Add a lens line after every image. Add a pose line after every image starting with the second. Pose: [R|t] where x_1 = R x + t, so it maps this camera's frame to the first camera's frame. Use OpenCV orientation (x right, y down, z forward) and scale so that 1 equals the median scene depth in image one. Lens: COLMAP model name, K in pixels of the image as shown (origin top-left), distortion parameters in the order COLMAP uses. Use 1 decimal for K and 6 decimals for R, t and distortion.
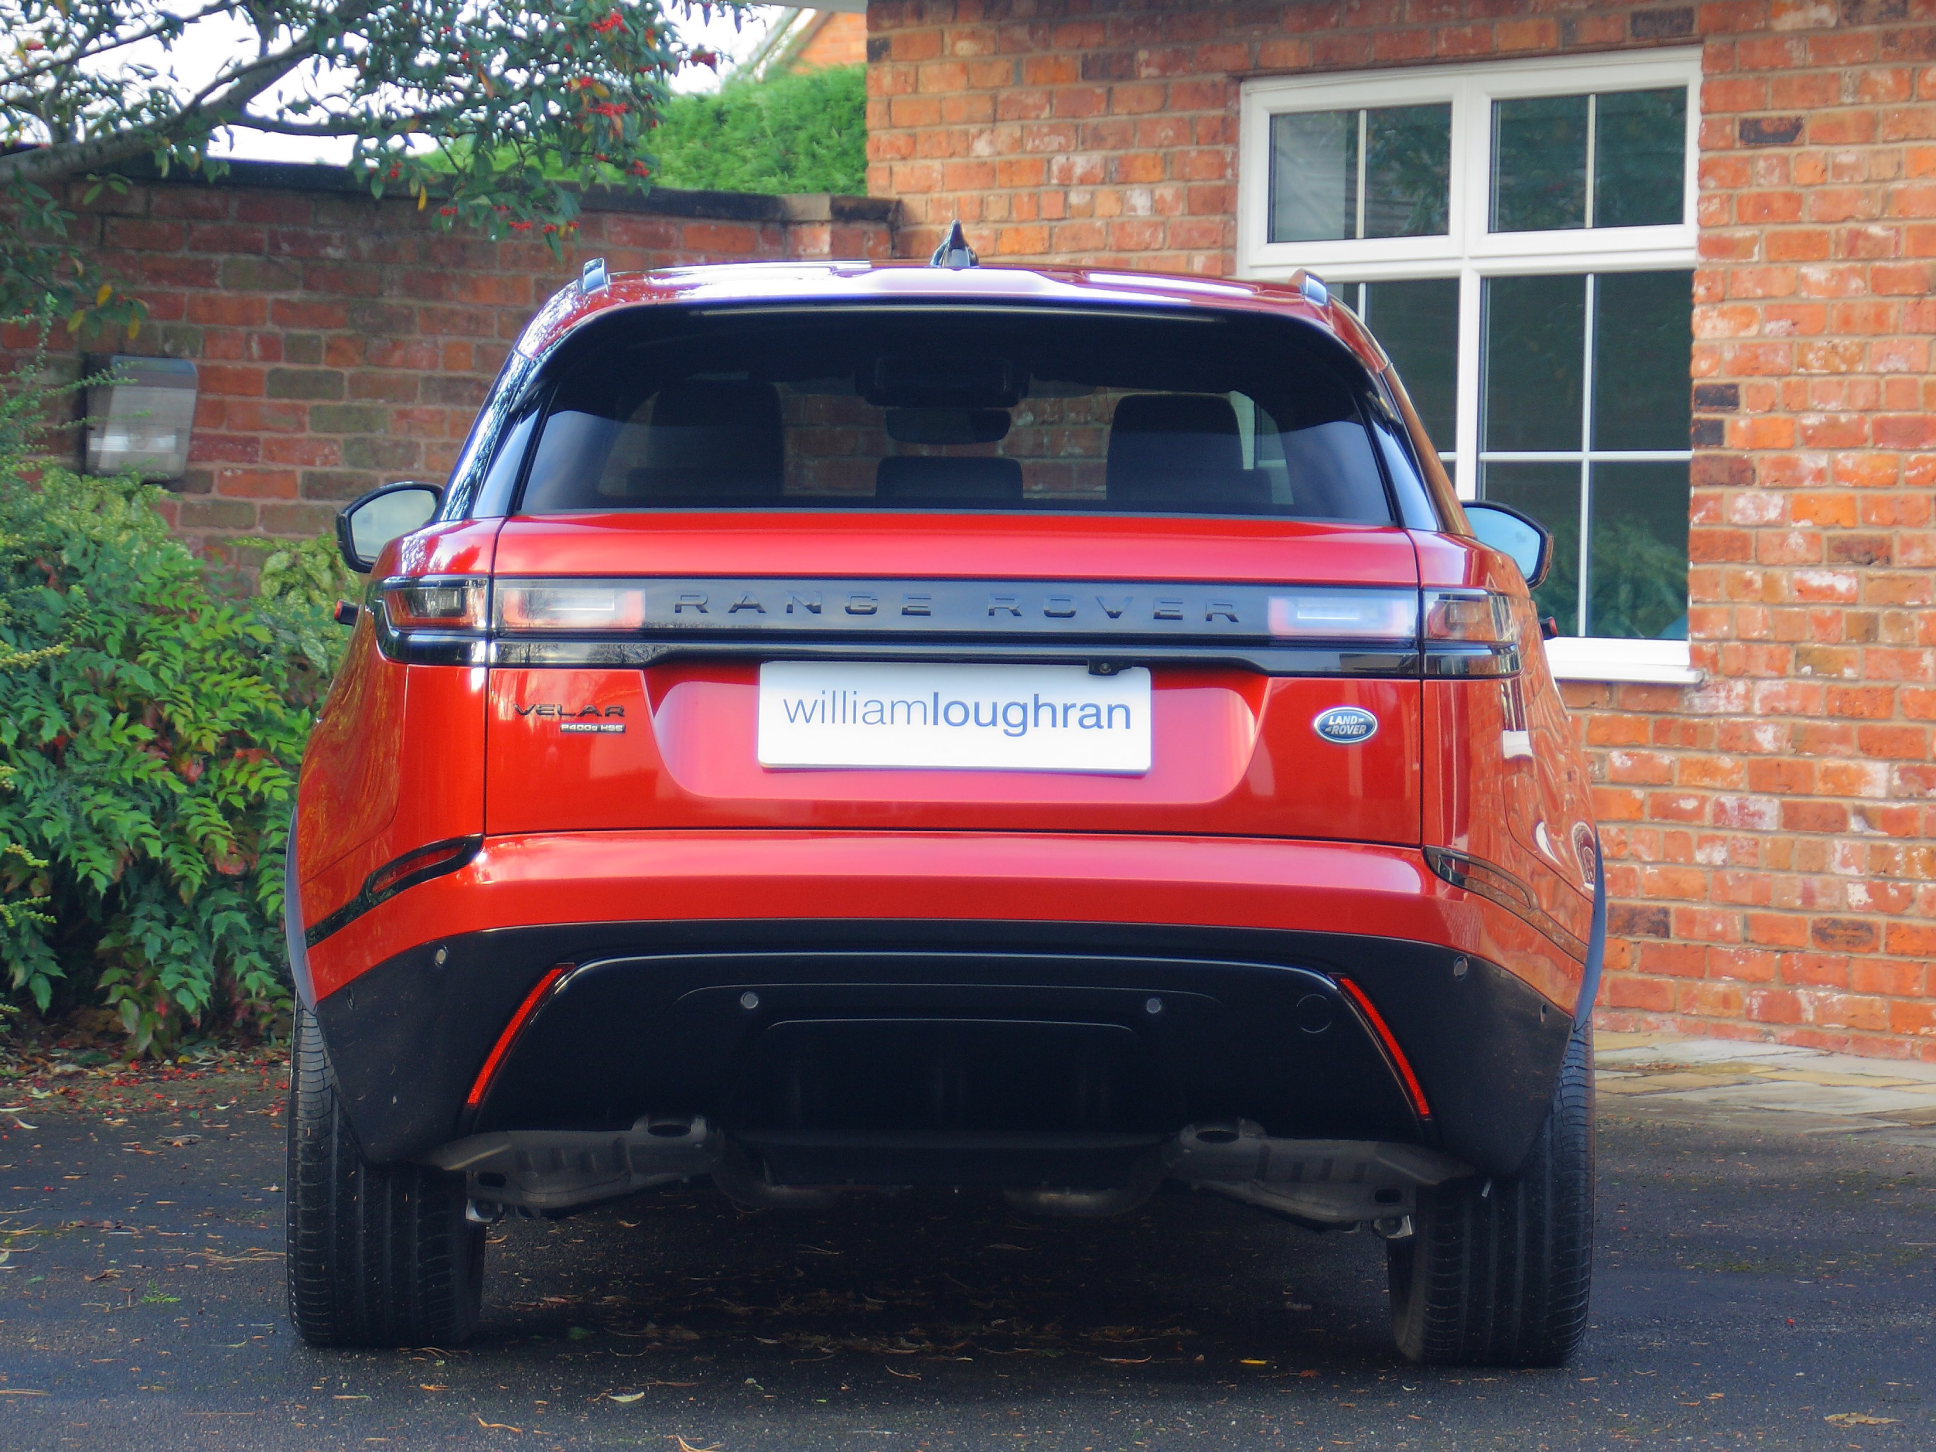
lens RADIAL K [[5828.5, 0, 972.5], [0, 5828.5, 727.3], [0, 0, 1]] dist [0.052680, 0.000000]
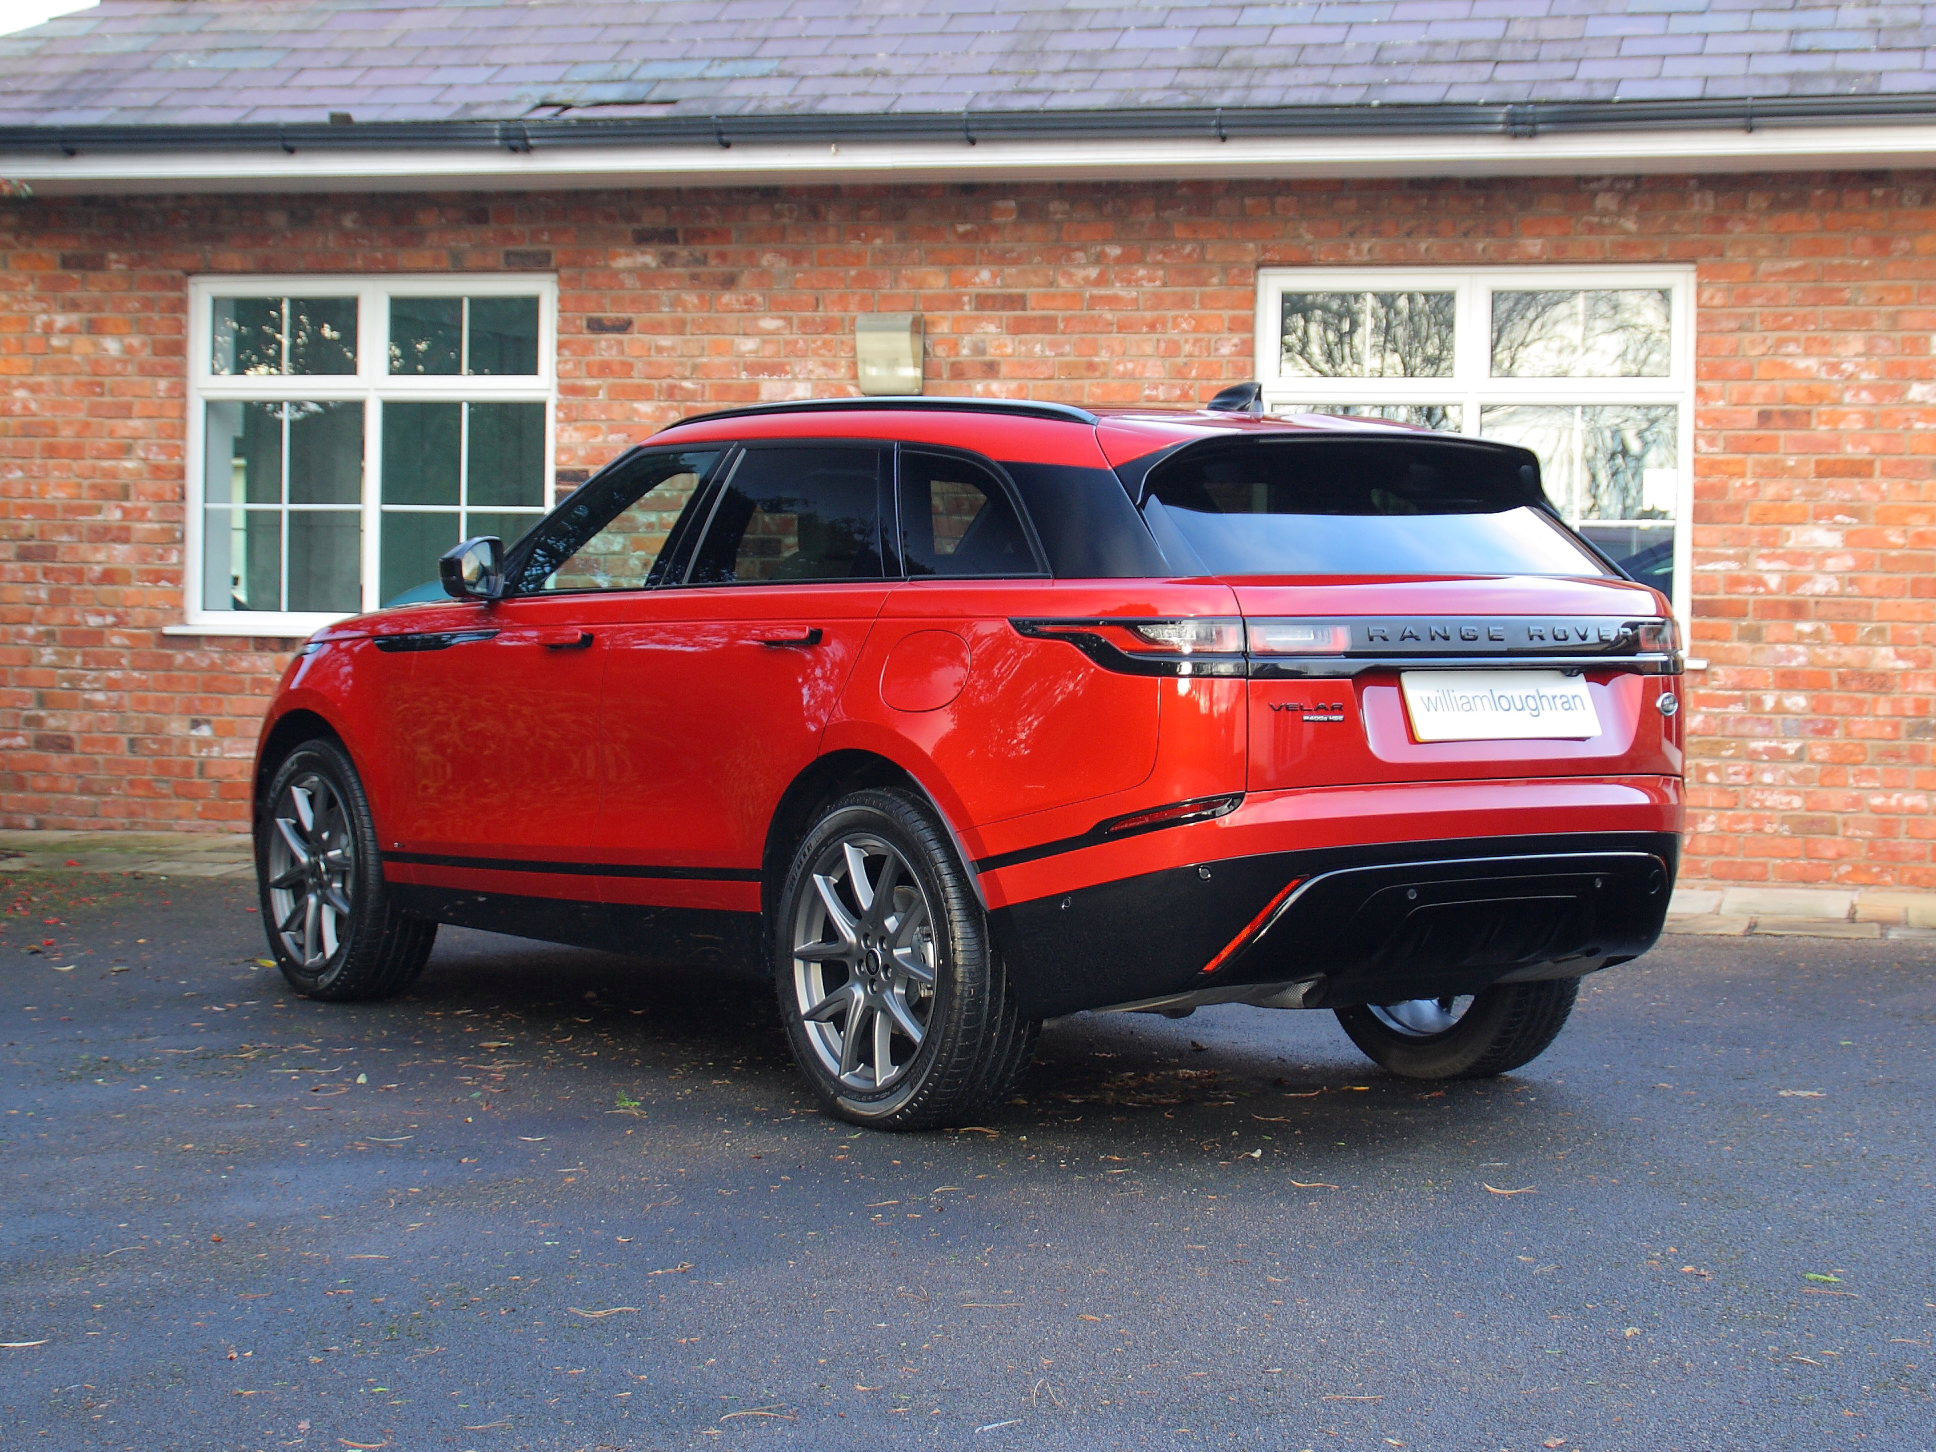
lens RADIAL K [[2960.3, 0, 969.7], [0, 2960.3, 716.3], [0, 0, 1]] dist [-0.034618, 0.000000]
pose [[0.826535, -0.023925, 0.562377, -0.273083], [0.007743, 0.999485, 0.031140, -0.011908], [-0.562832, -0.021384, 0.826295, 0.206355]]
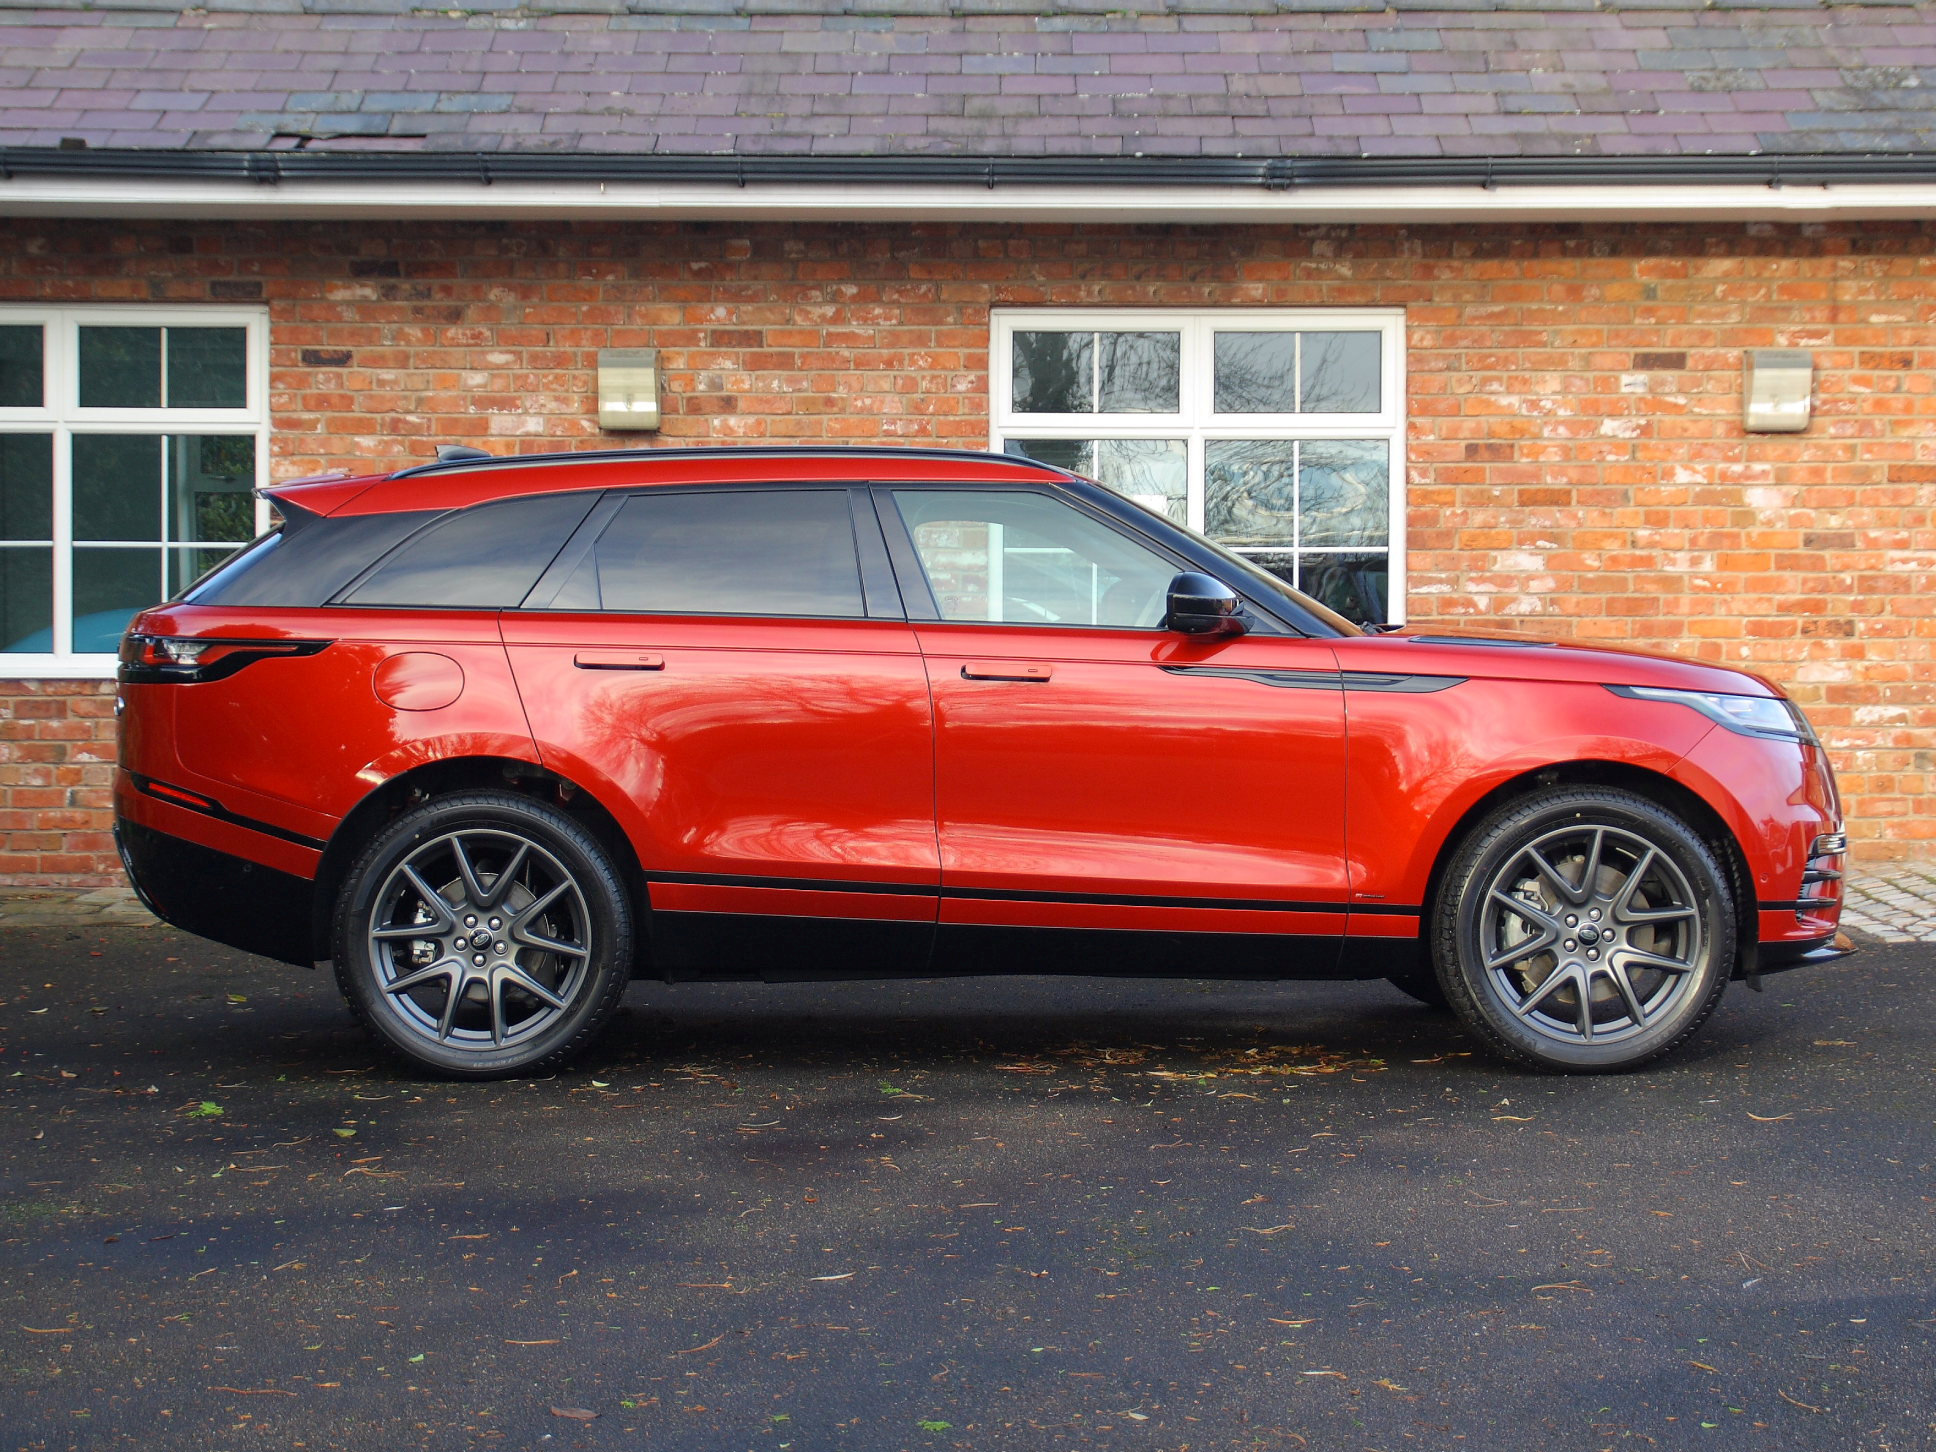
lens RADIAL K [[3261.0, 0, 960.0], [0, 3261.0, 740.7], [0, 0, 1]] dist [0.023814, 0.000000]
pose [[0.689072, -0.027486, 0.724171, -0.434675], [0.021853, 0.999614, 0.017146, -0.001479], [-0.724363, 0.004011, 0.689407, 0.199327]]
